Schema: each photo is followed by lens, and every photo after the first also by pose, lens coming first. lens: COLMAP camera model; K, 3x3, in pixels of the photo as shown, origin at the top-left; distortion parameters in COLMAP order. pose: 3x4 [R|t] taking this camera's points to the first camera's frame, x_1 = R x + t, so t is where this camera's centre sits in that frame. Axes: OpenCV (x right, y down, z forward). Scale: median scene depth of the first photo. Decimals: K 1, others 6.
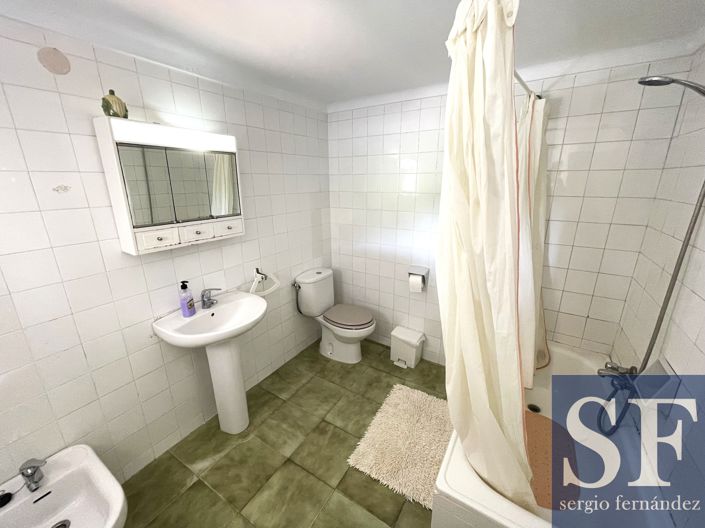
lens RADIAL K [[285.8, 0, 351.9], [0, 285.8, 264.9], [0, 0, 1]] dist [-0.001618, 0.000653]
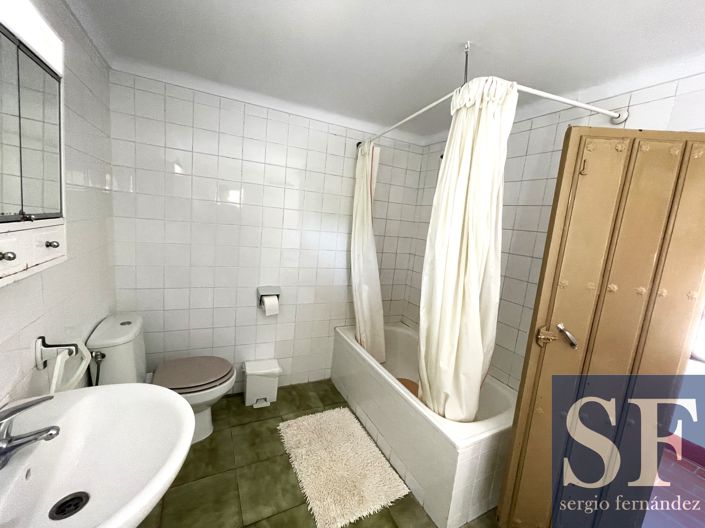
lens RADIAL K [[285.8, 0, 351.9], [0, 285.8, 264.9], [0, 0, 1]] dist [-0.001618, 0.000653]
pose [[0.516690, -0.081144, 0.852319, -0.454295], [0.151232, 0.988495, 0.002429, -0.027324], [-0.842710, 0.127643, 0.523017, 0.329585]]
